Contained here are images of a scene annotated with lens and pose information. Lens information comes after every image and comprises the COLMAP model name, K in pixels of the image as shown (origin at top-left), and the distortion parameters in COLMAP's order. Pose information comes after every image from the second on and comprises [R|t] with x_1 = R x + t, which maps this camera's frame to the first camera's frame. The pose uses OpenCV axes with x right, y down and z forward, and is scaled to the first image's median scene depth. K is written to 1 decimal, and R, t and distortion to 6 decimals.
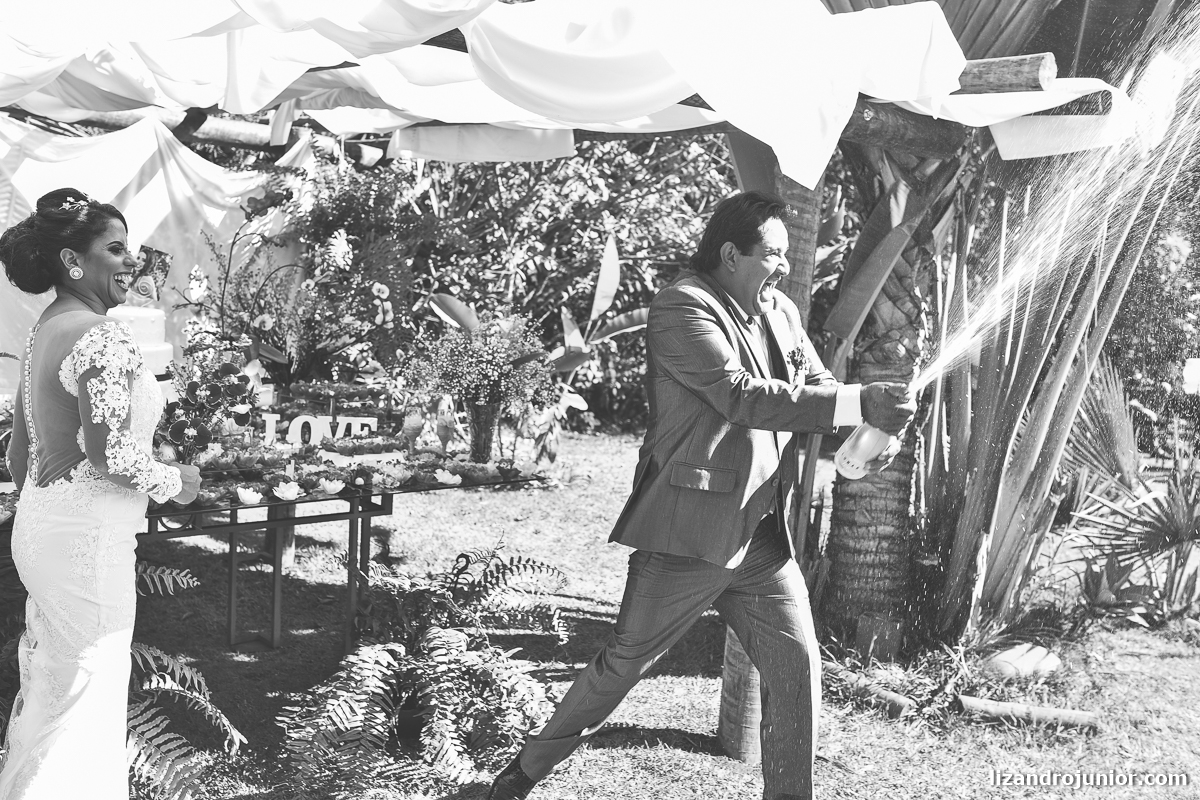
lens RADIAL K [[1148.7, 0, 593.8], [0, 1148.7, 402.7], [0, 0, 1]] dist [-0.025169, 0.000000]
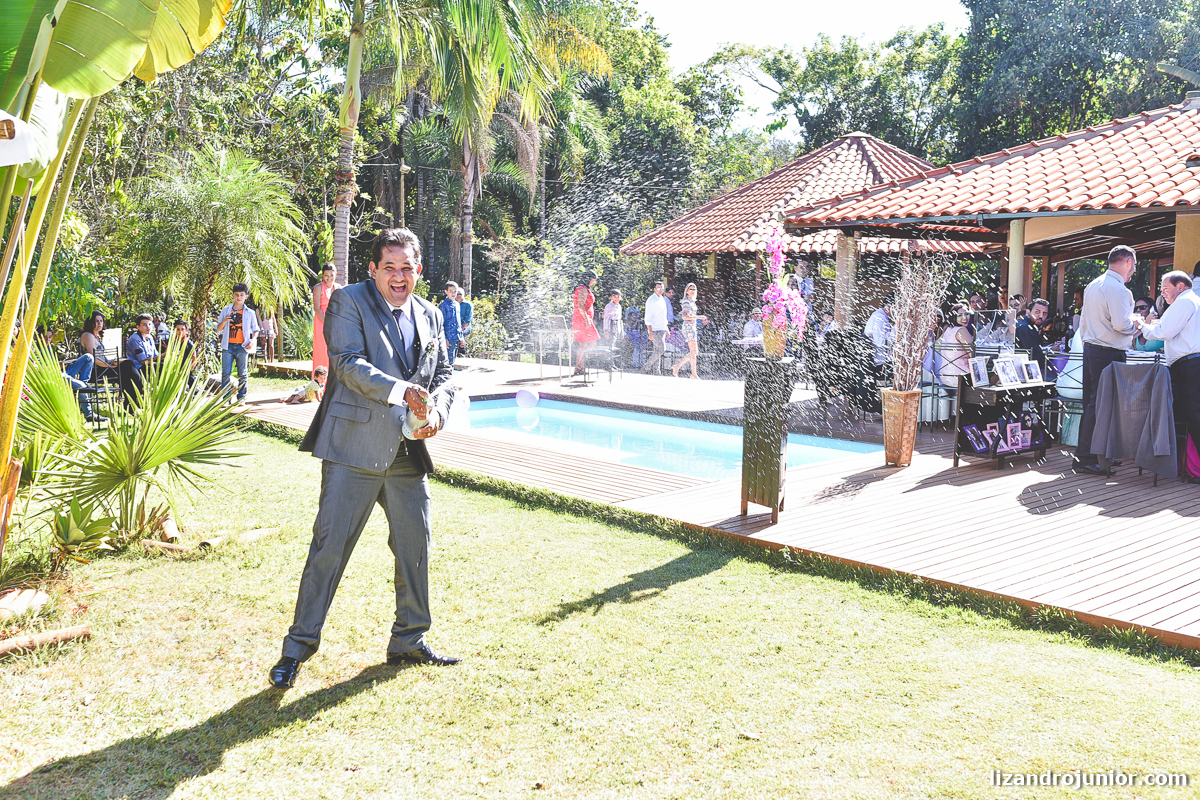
lens RADIAL K [[1148.7, 0, 595.6], [0, 1148.7, 401.4], [0, 0, 1]] dist [-0.025169, 0.000000]
pose [[0.626712, -0.153924, 0.763897, -0.101457], [0.138808, 0.986671, 0.084932, 0.006631], [-0.766788, 0.052807, 0.639724, -0.187544]]
